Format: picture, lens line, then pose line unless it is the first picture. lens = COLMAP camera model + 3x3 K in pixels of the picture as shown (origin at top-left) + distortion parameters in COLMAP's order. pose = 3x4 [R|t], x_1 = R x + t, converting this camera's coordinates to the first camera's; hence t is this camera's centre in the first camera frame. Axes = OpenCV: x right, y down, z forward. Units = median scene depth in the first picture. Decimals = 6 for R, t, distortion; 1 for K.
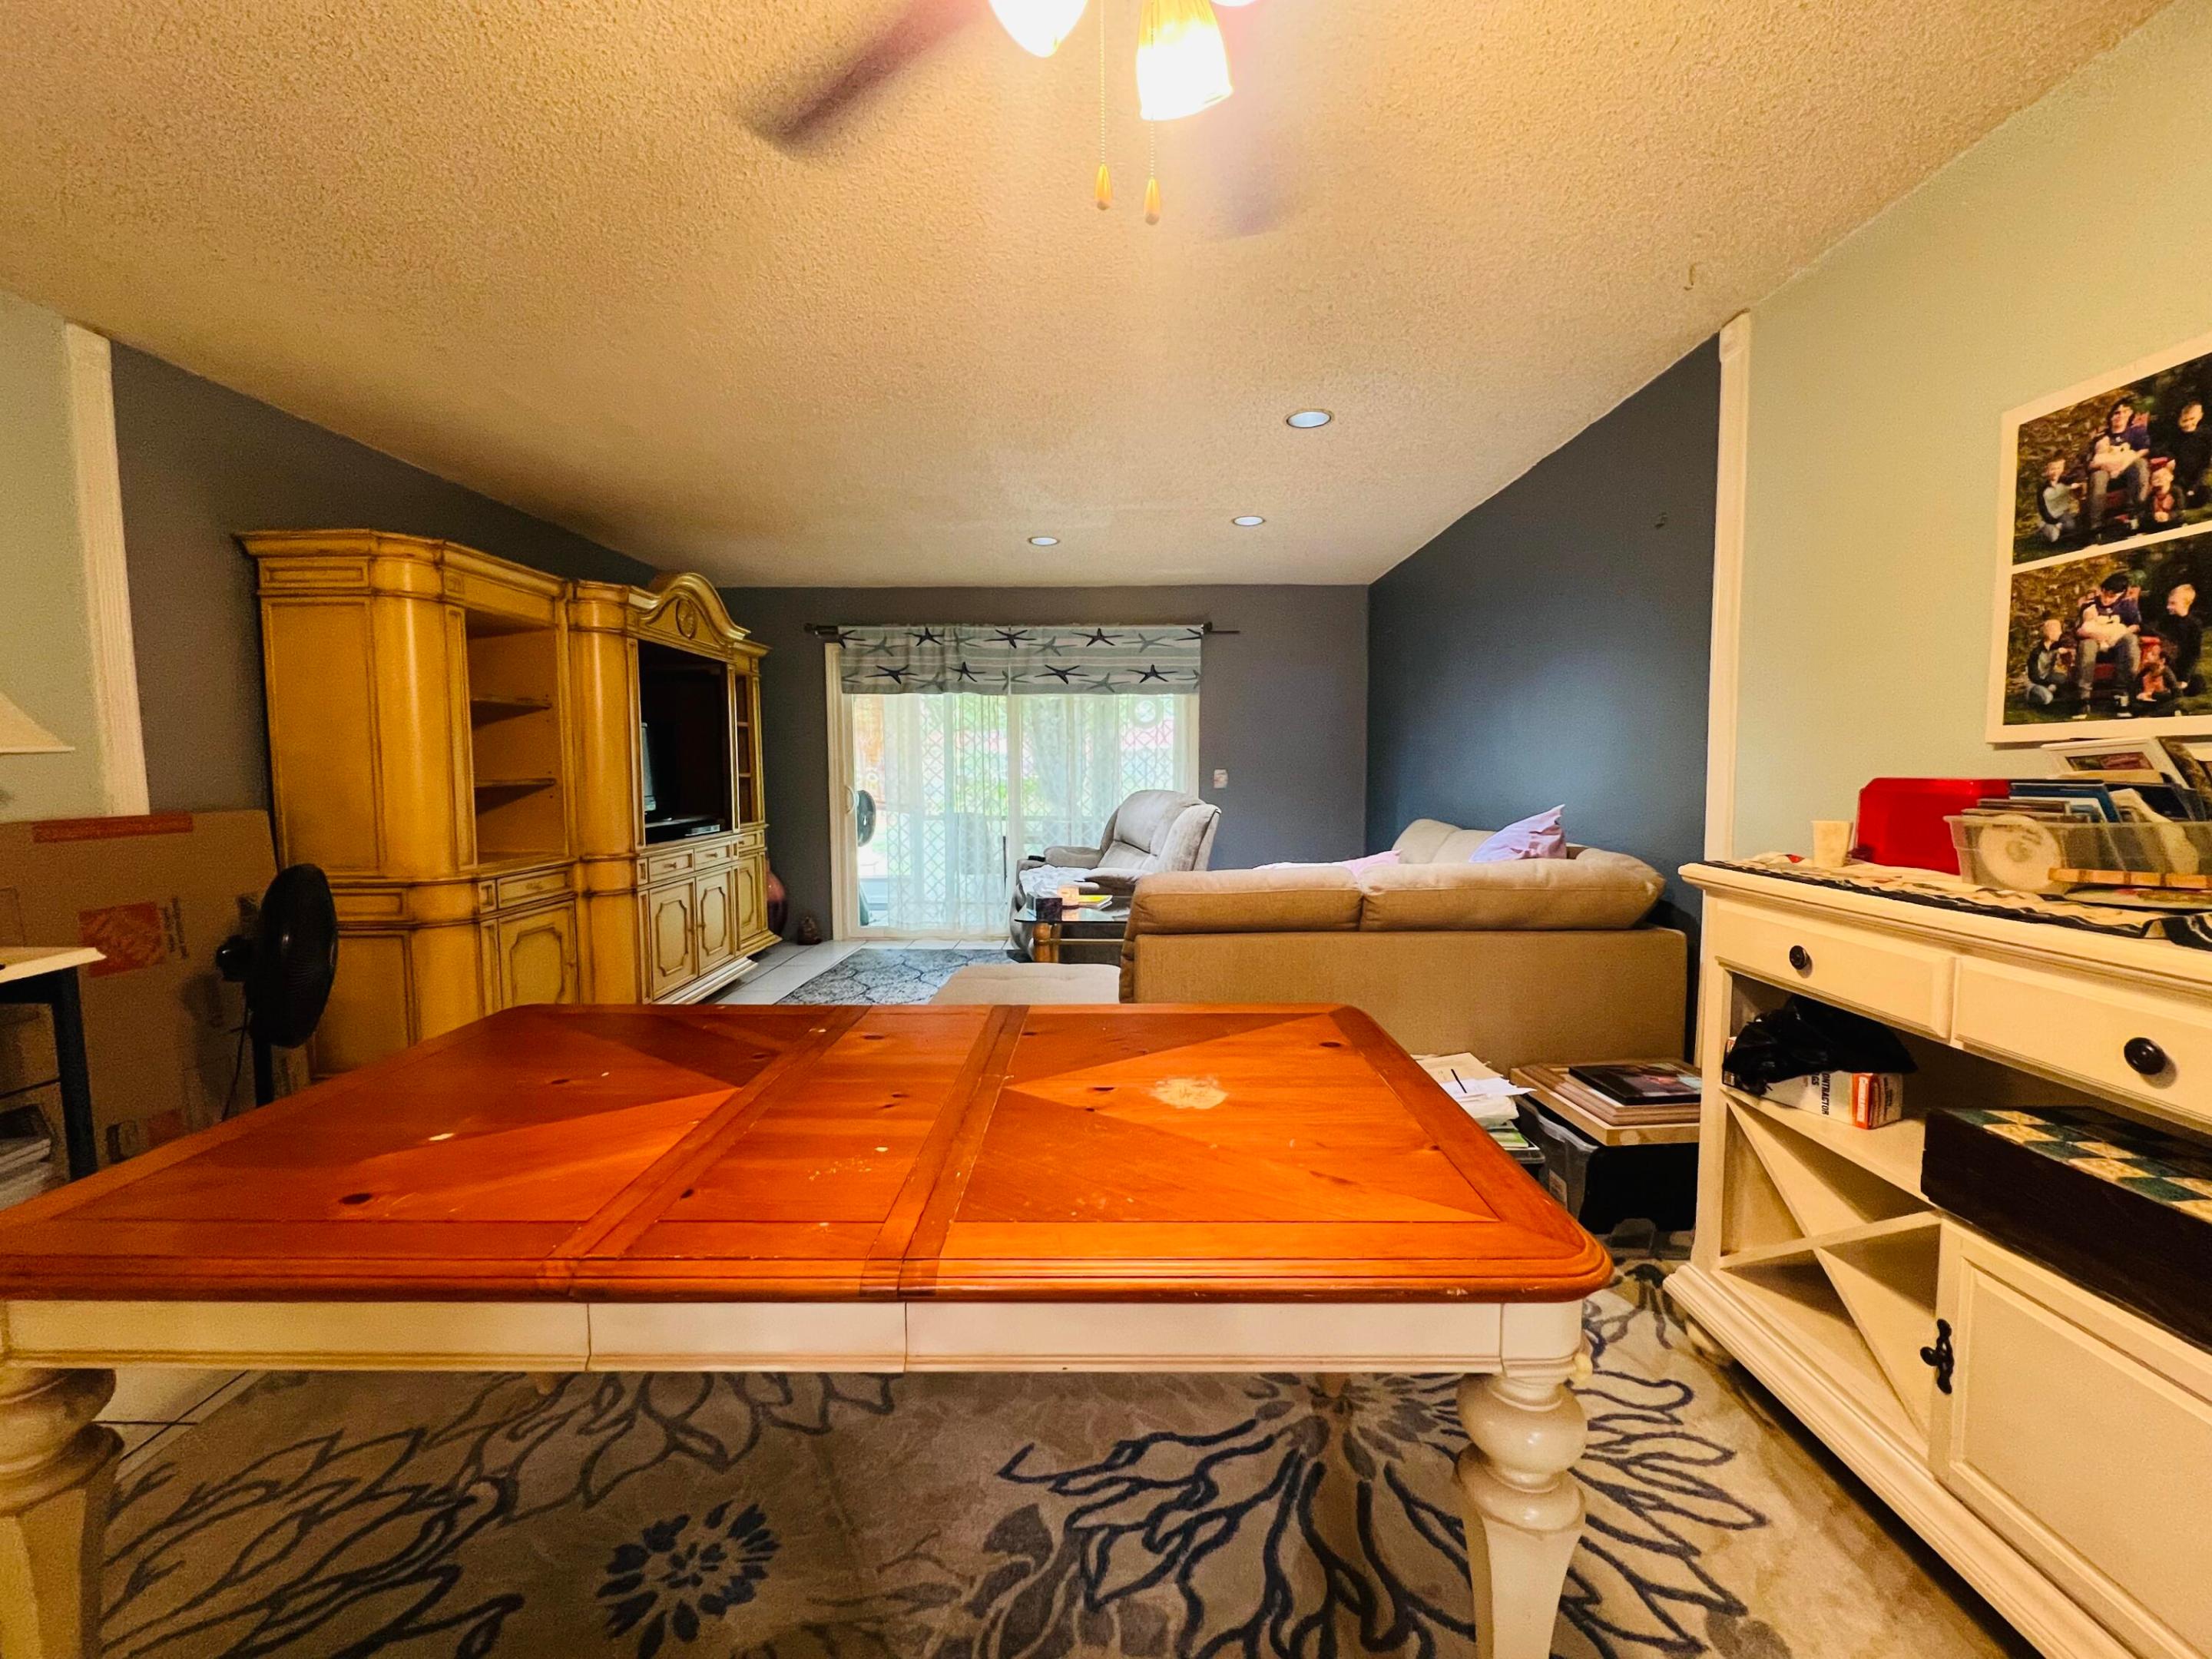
lens RADIAL K [[911.8, 0, 1108.8], [0, 911.8, 828.1], [0, 0, 1]] dist [-0.003429, 0.000508]
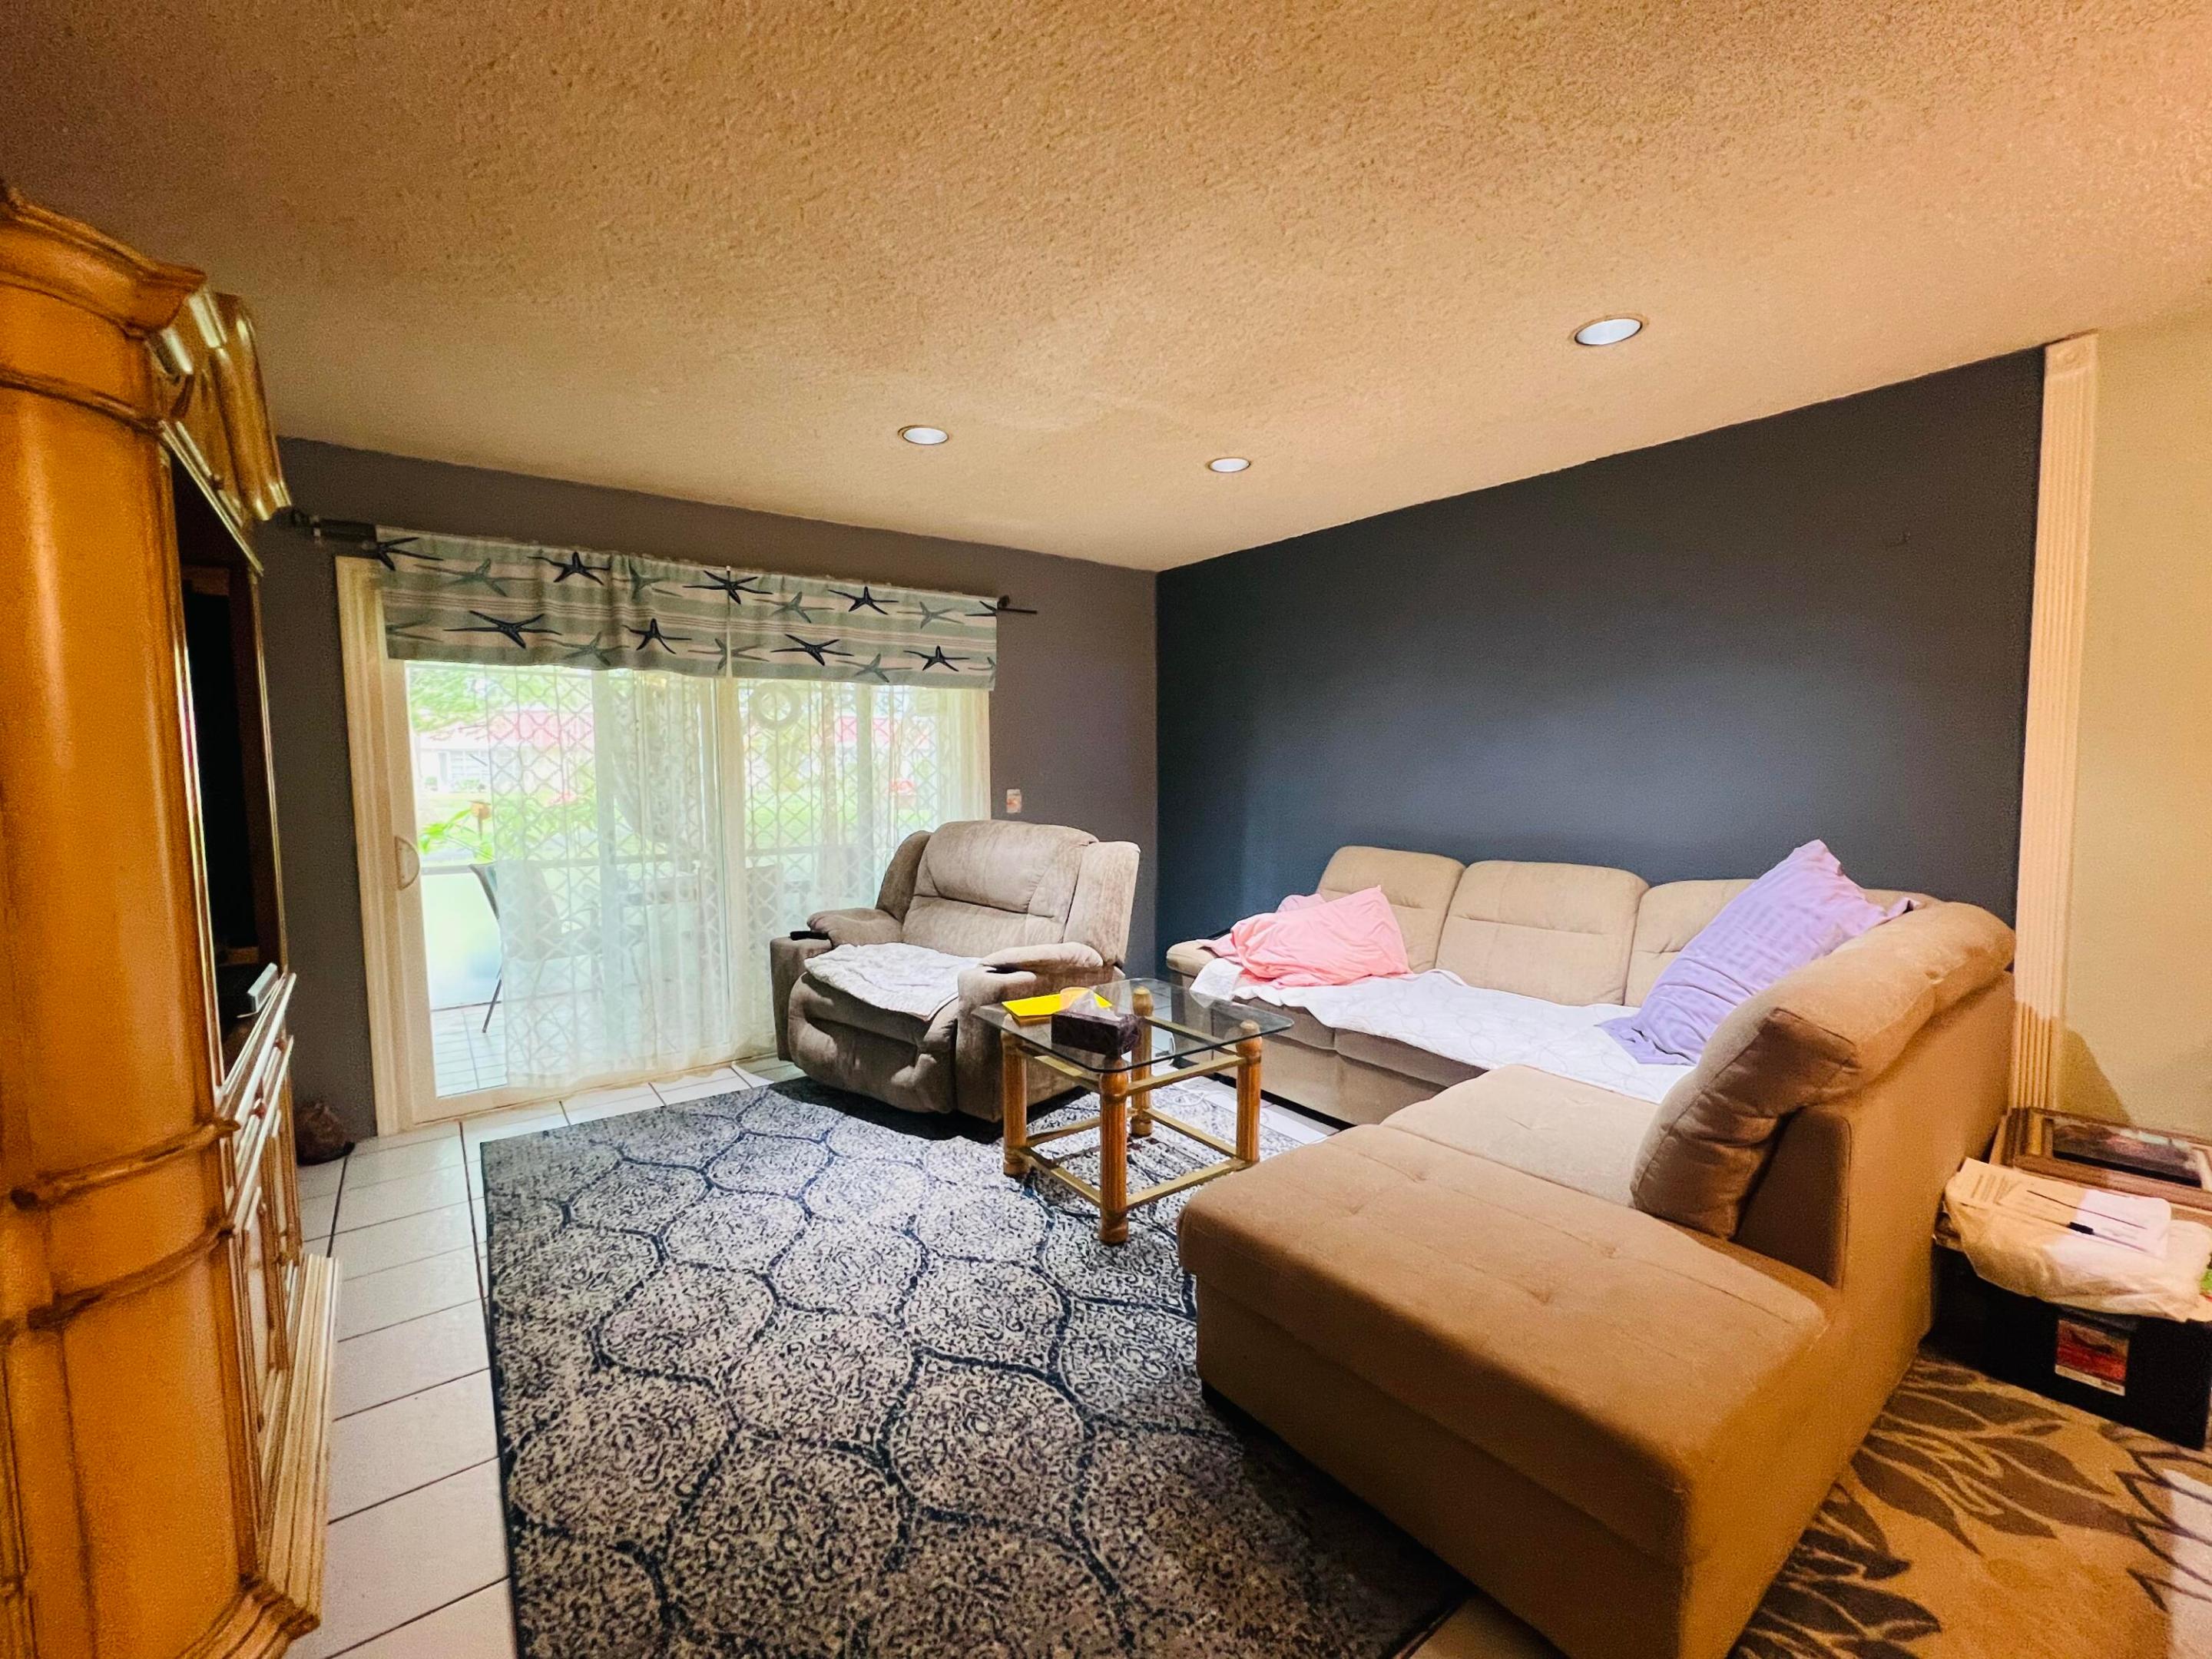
lens RADIAL K [[911.8, 0, 1101.3], [0, 911.8, 828.2], [0, 0, 1]] dist [-0.003429, 0.000508]
pose [[0.788297, -0.049166, 0.613327, -0.299928], [0.047740, 0.998685, 0.018698, -0.043232], [-0.613439, 0.014540, 0.789608, 0.355552]]
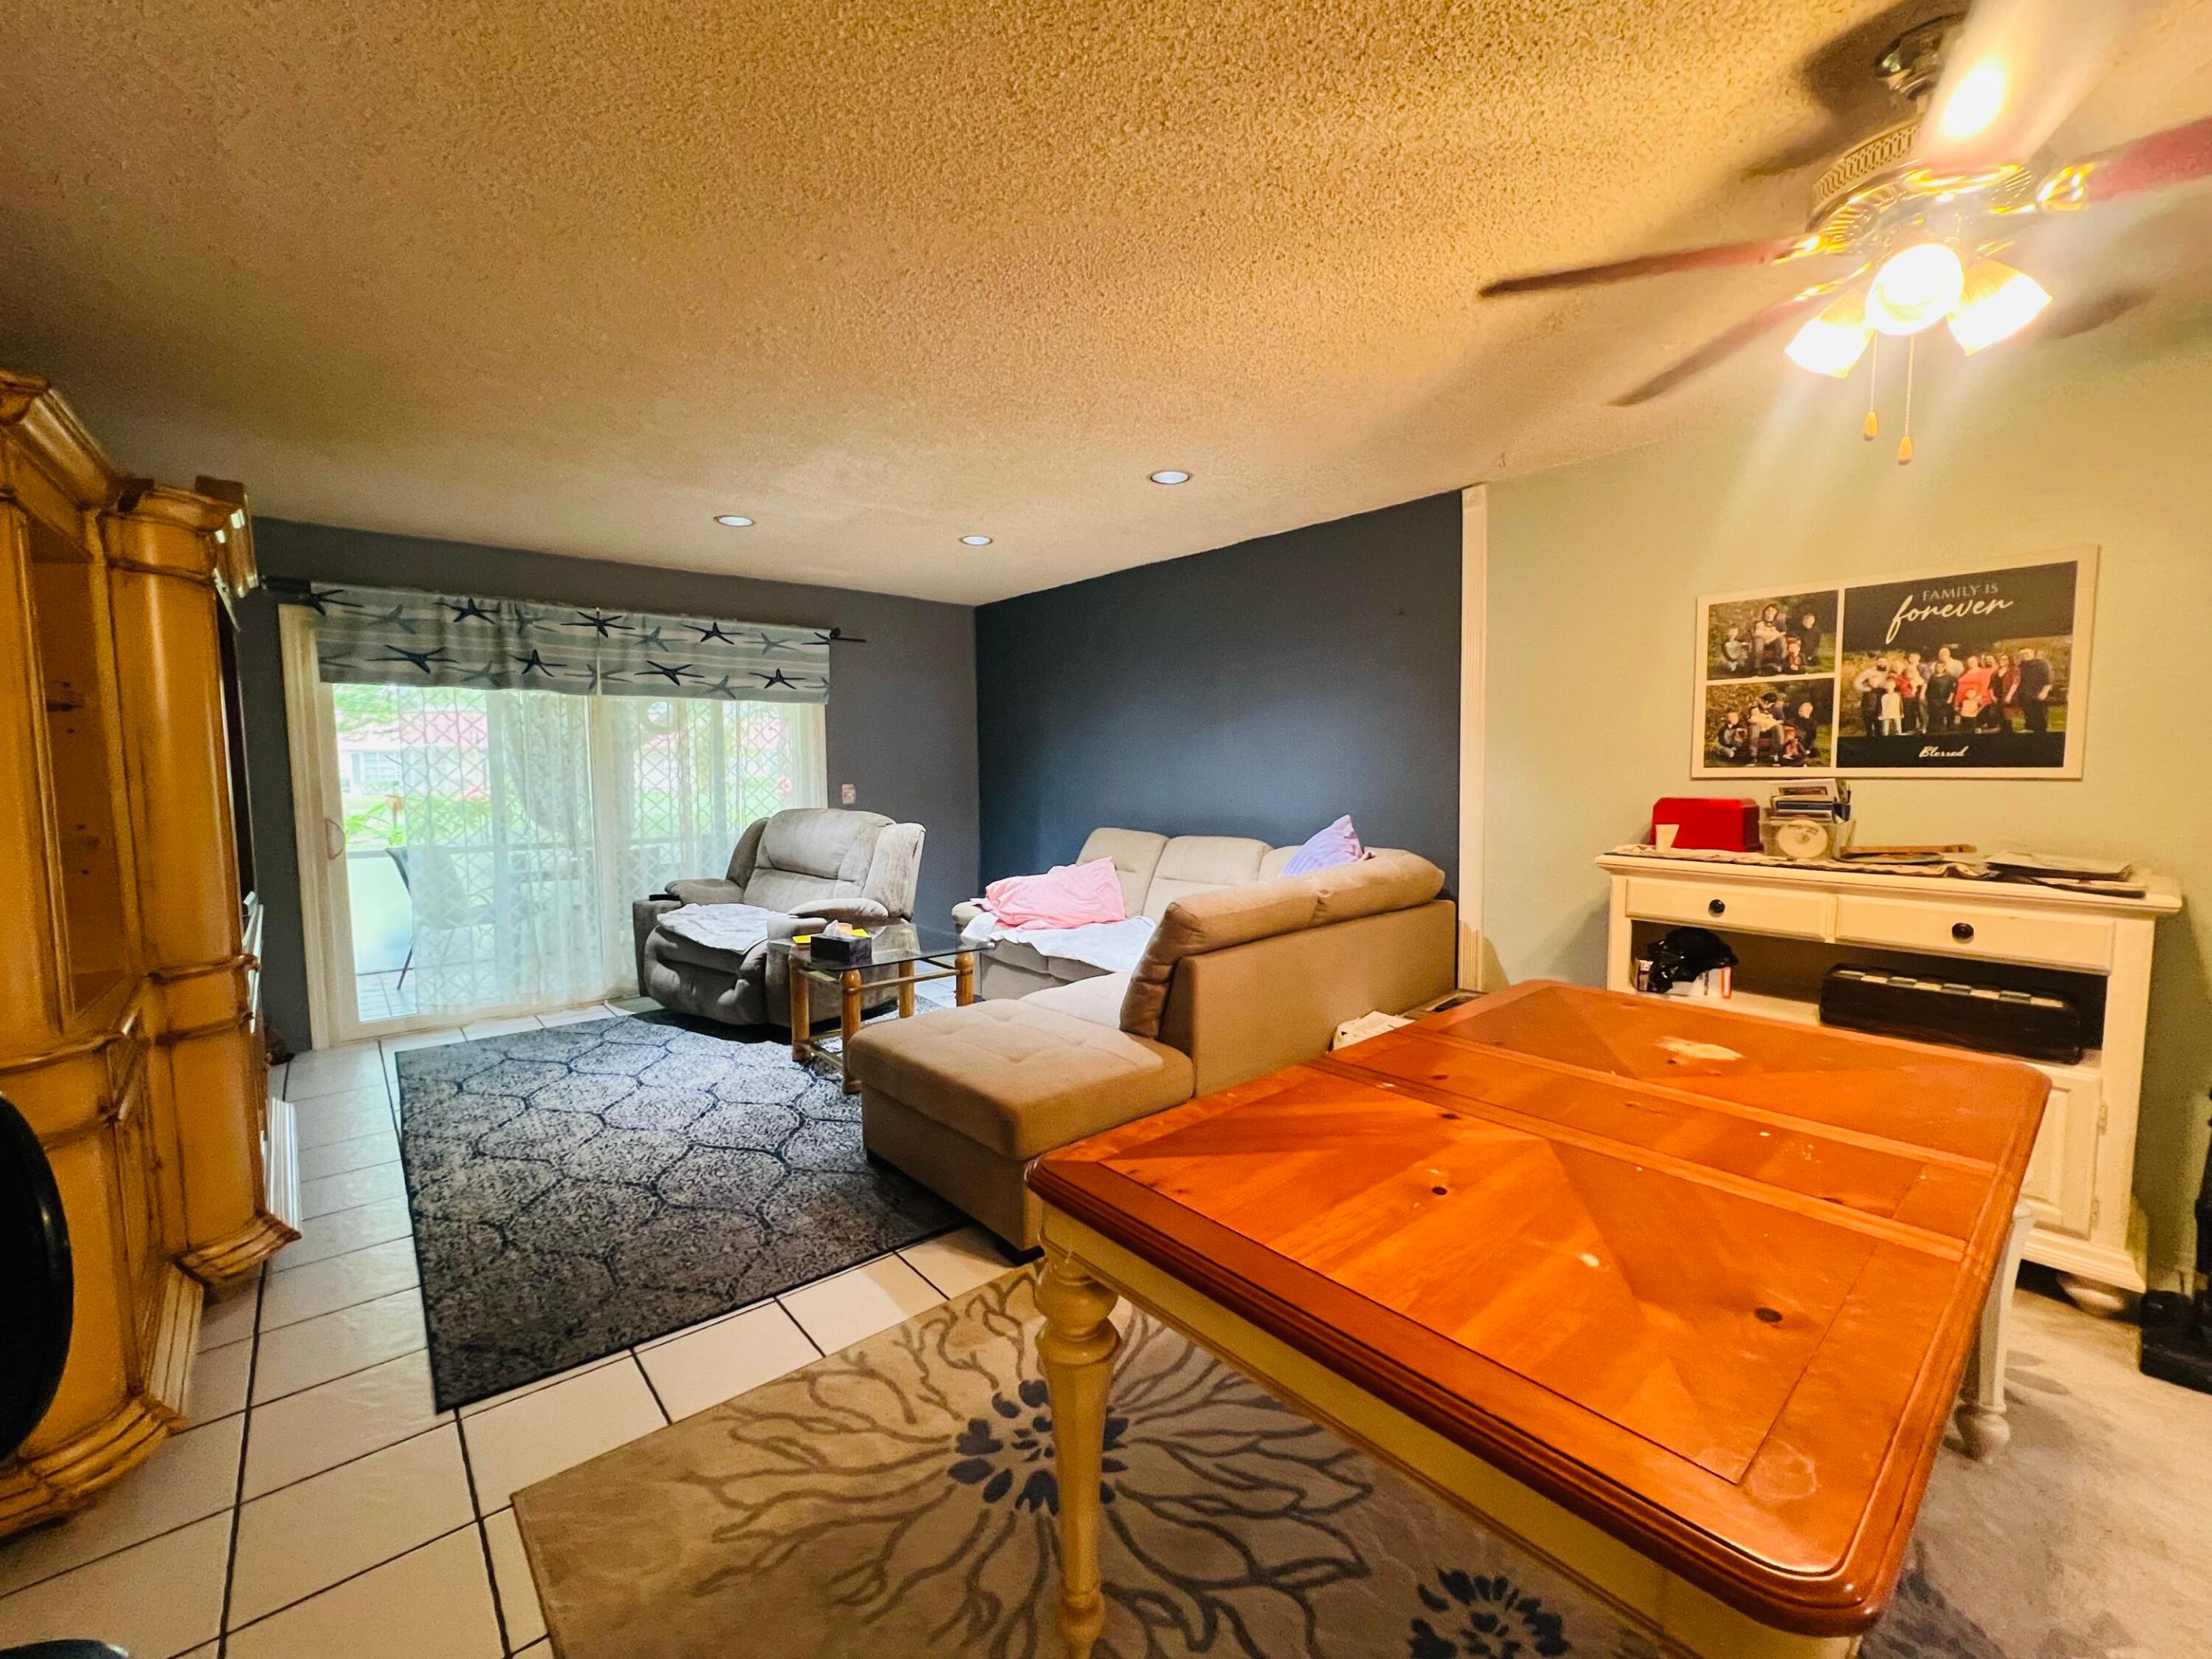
lens RADIAL K [[911.8, 0, 1101.9], [0, 911.8, 829.1], [0, 0, 1]] dist [-0.003429, 0.000508]
pose [[0.748960, -0.051688, 0.660596, -0.314762], [0.050348, 0.998510, 0.021045, -0.024925], [-0.660700, 0.017498, 0.750446, 0.119707]]
